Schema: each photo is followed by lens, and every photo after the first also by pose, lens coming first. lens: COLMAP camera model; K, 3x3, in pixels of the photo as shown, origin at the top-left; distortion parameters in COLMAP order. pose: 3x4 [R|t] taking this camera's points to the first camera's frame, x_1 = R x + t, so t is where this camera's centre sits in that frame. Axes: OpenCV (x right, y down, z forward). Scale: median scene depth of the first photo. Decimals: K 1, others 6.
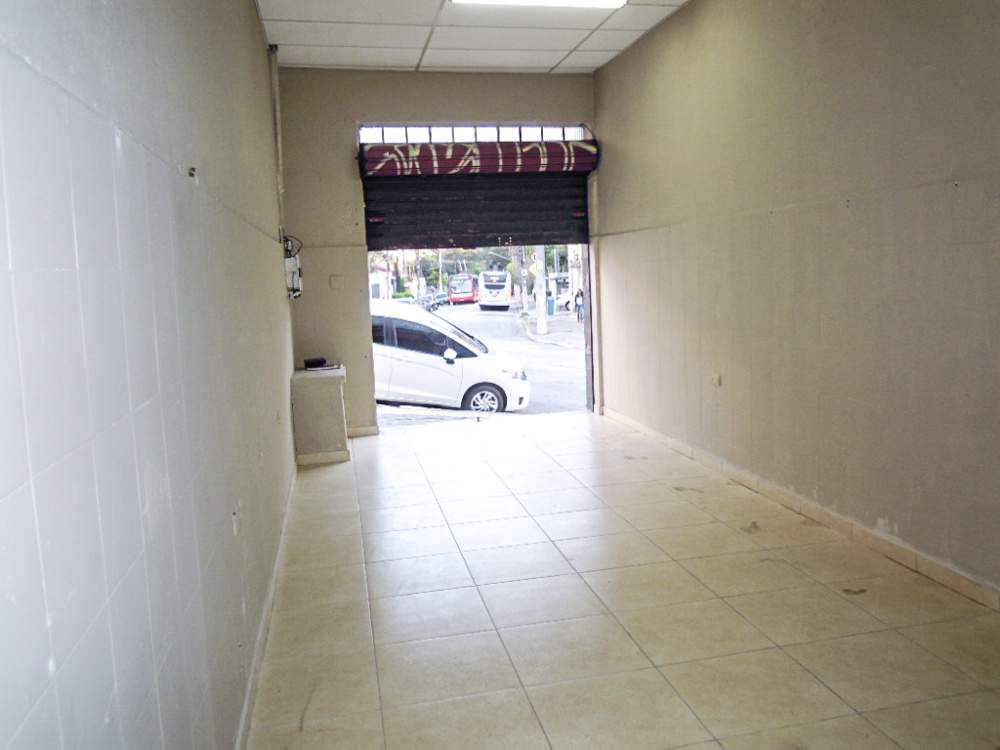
lens RADIAL K [[837.1, 0, 500.2], [0, 837.1, 373.8], [0, 0, 1]] dist [-0.047357, 0.022711]
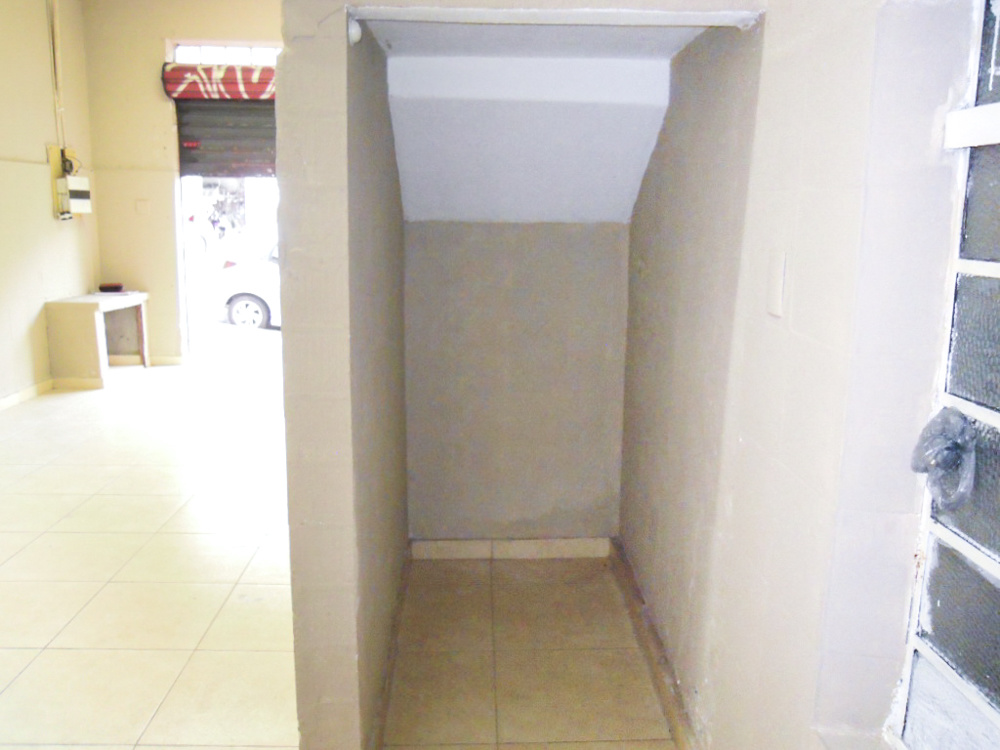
lens RADIAL K [[837.1, 0, 501.4], [0, 837.1, 375.1], [0, 0, 1]] dist [-0.047357, 0.022711]
pose [[0.985937, 0.090596, -0.140431, 0.379147], [-0.079731, 0.993507, 0.081161, -0.026286], [0.146872, -0.068823, 0.986758, 0.088219]]
